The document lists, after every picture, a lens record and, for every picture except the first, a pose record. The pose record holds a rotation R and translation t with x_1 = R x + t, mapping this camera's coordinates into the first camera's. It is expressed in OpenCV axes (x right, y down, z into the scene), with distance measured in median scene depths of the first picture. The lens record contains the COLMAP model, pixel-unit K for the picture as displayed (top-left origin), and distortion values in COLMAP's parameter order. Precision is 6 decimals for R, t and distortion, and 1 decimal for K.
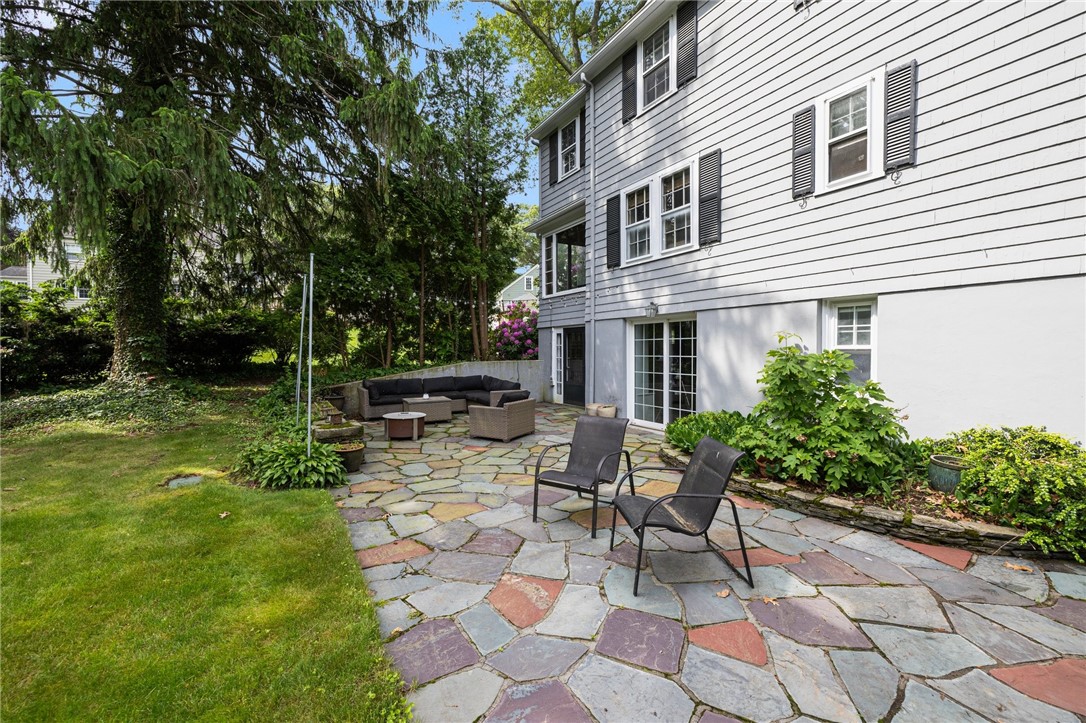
lens RADIAL K [[473.8, 0, 544.0], [0, 473.8, 352.1], [0, 0, 1]] dist [-0.001601, -0.000084]
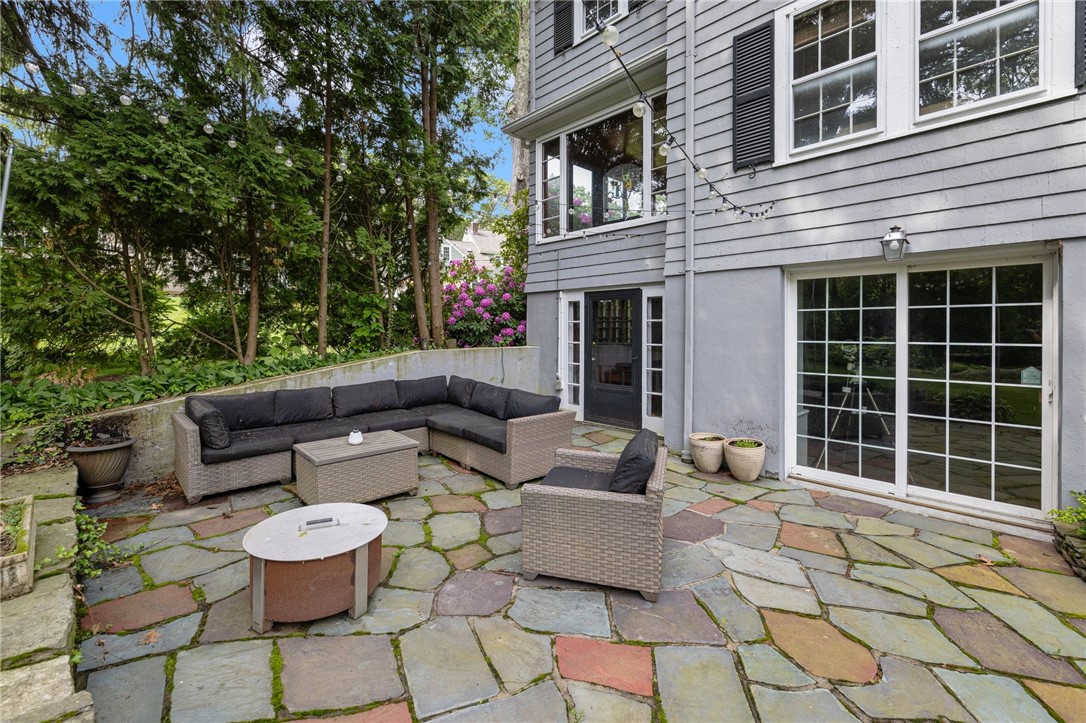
lens RADIAL K [[473.8, 0, 541.3], [0, 473.8, 329.7], [0, 0, 1]] dist [-0.001601, -0.000084]
pose [[0.969121, 0.005870, 0.246514, -0.180214], [-0.004425, 0.999970, -0.006415, 0.000212], [-0.246544, 0.005126, 0.969118, 0.513477]]
